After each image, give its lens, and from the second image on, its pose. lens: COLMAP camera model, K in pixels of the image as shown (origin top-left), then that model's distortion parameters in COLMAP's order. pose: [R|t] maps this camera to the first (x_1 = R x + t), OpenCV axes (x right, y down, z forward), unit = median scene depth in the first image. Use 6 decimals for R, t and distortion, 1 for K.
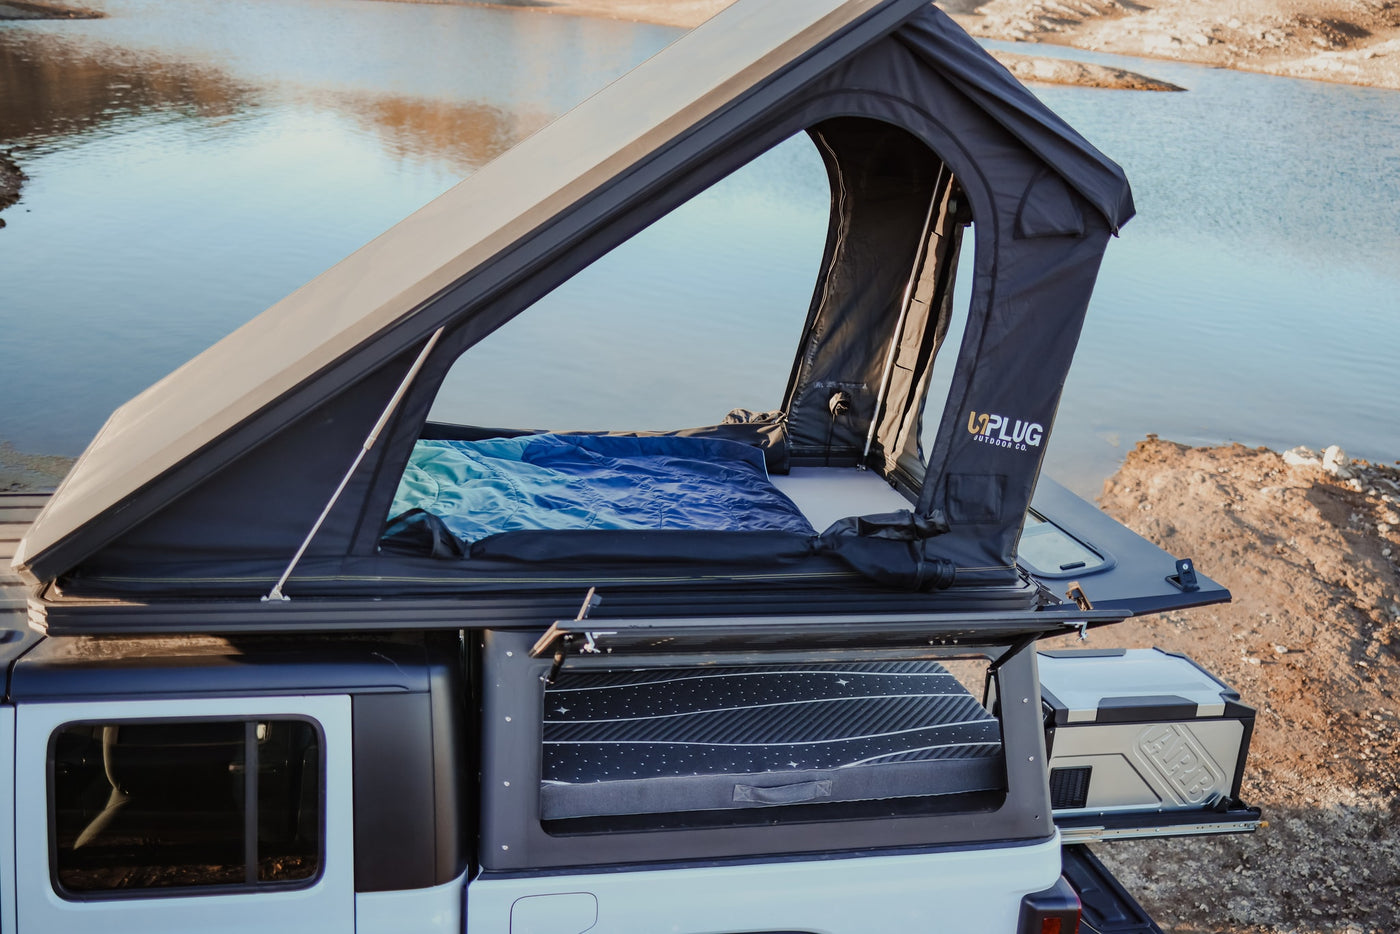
lens RADIAL K [[1398.6, 0, 700.0], [0, 1398.6, 467.0], [0, 0, 1]] dist [-0.007845, 0.003007]
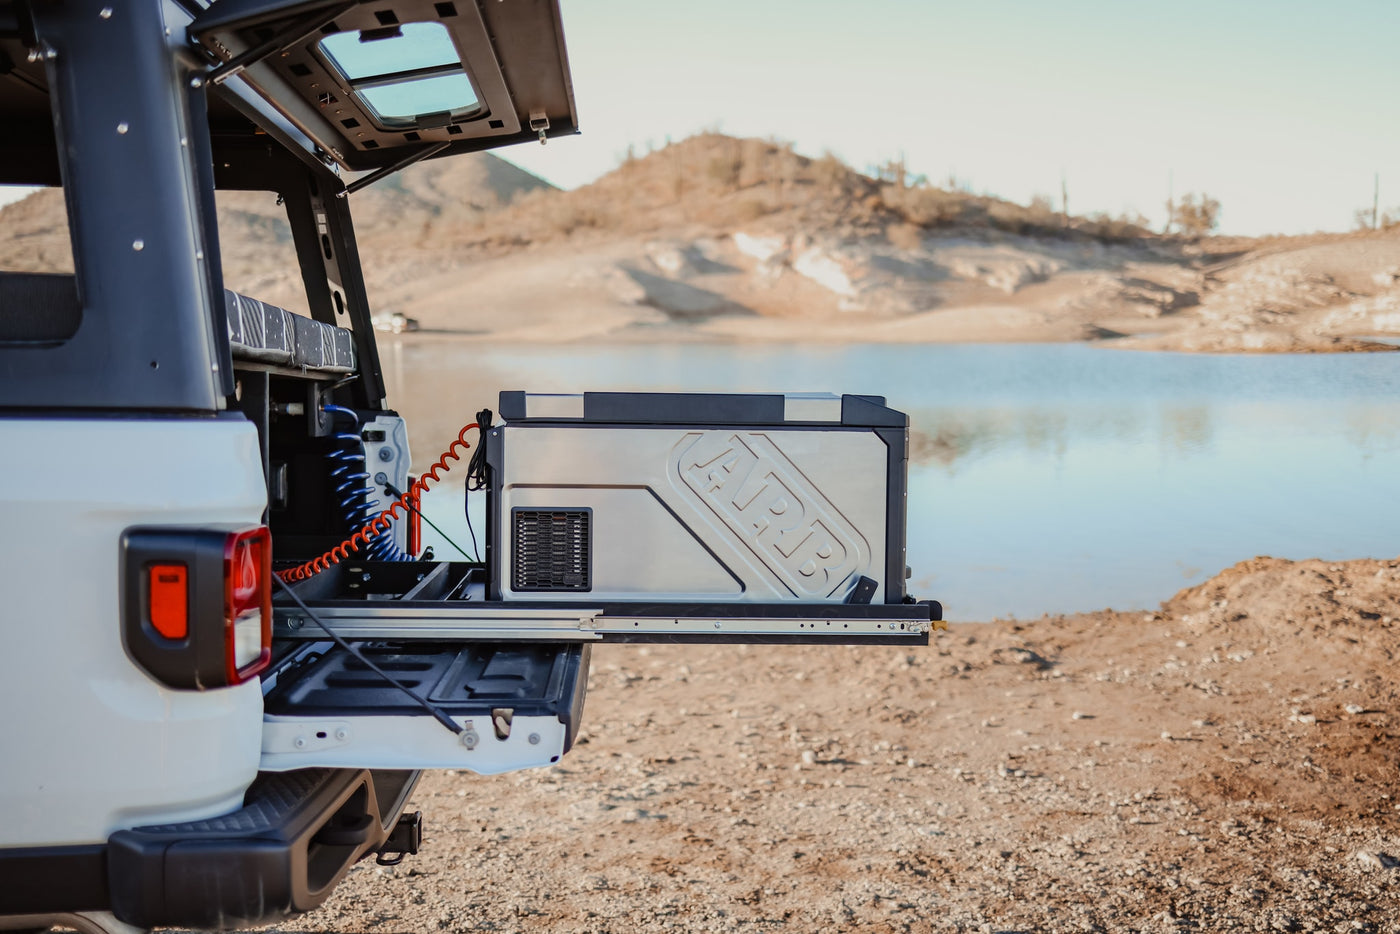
lens RADIAL K [[1398.6, 0, 700.0], [0, 1398.6, 467.0], [0, 0, 1]] dist [-0.007845, 0.003007]
pose [[0.983338, -0.059122, -0.171907, 0.411249], [0.015827, 0.969890, -0.243030, 0.327099], [0.181099, 0.236260, 0.954665, 0.461230]]
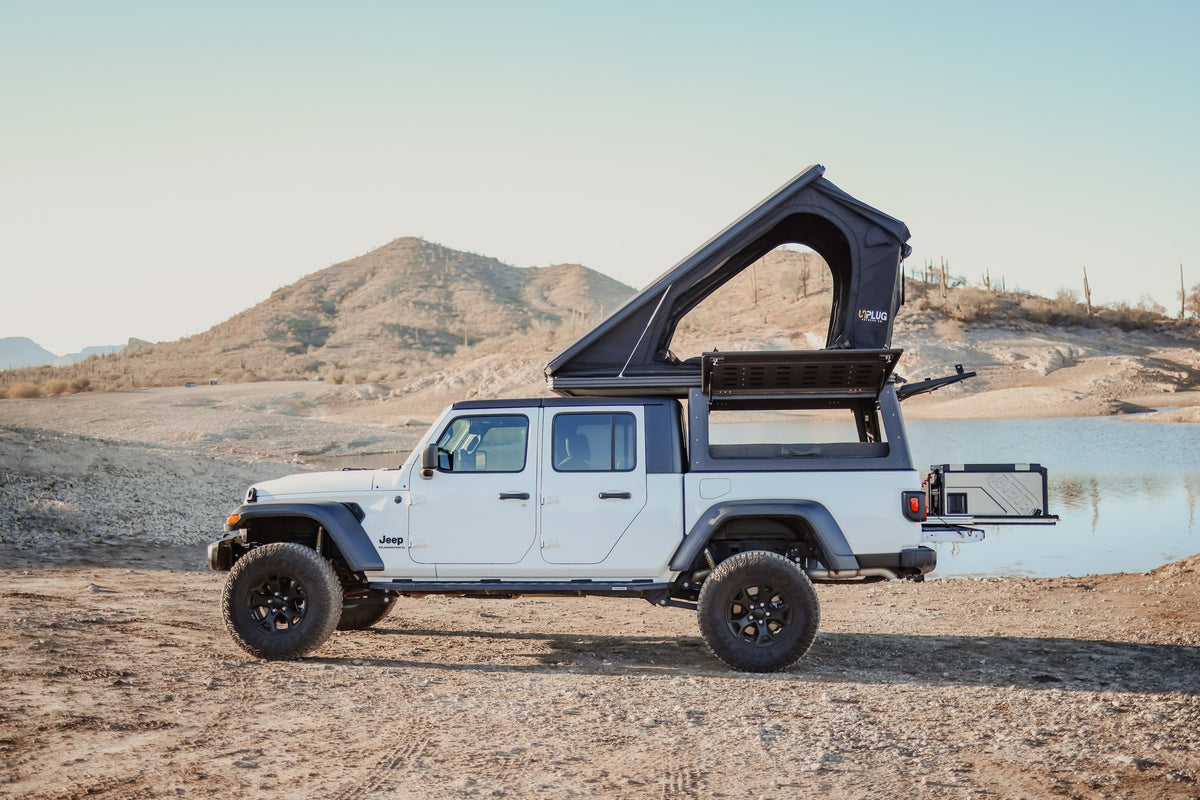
lens RADIAL K [[1198.8, 0, 600.0], [0, 1198.8, 400.0], [0, 0, 1]] dist [-0.007845, 0.003007]
pose [[0.949280, -0.102709, -0.297184, 0.301548], [-0.007003, 0.938005, -0.346550, 0.731613], [0.314354, 0.331054, 0.889710, -0.935103]]
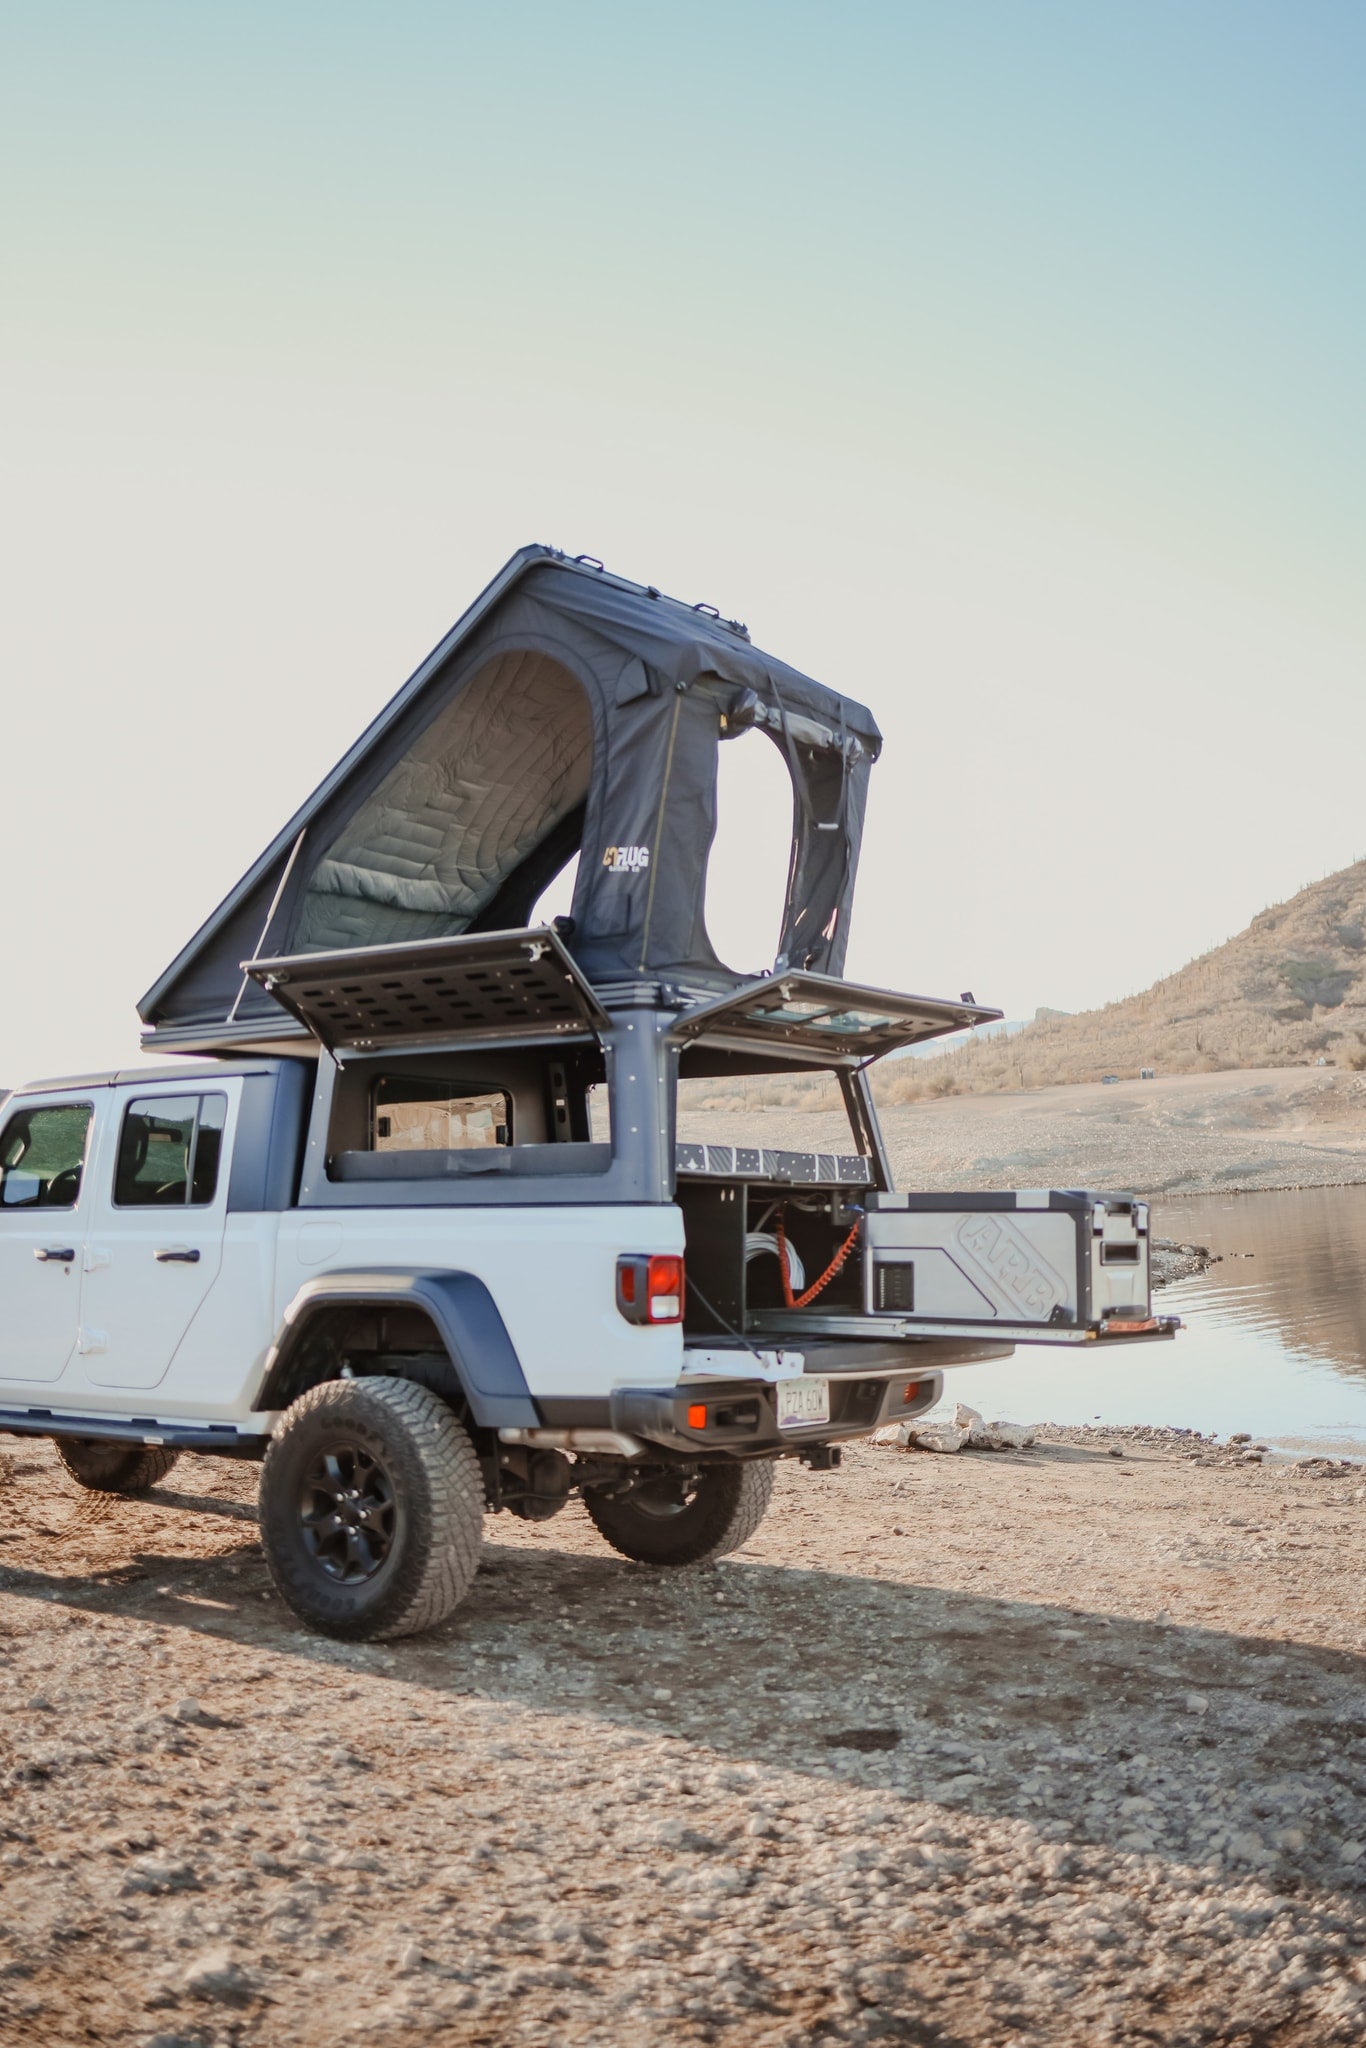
lens RADIAL K [[2036.0, 0, 683.0], [0, 2036.0, 1024.0], [0, 0, 1]] dist [0.015103, 0.005242]
pose [[0.647447, -0.154345, -0.746318, 1.199294], [-0.163560, 0.928318, -0.333876, 0.535975], [0.744353, 0.338235, 0.575792, 0.043466]]
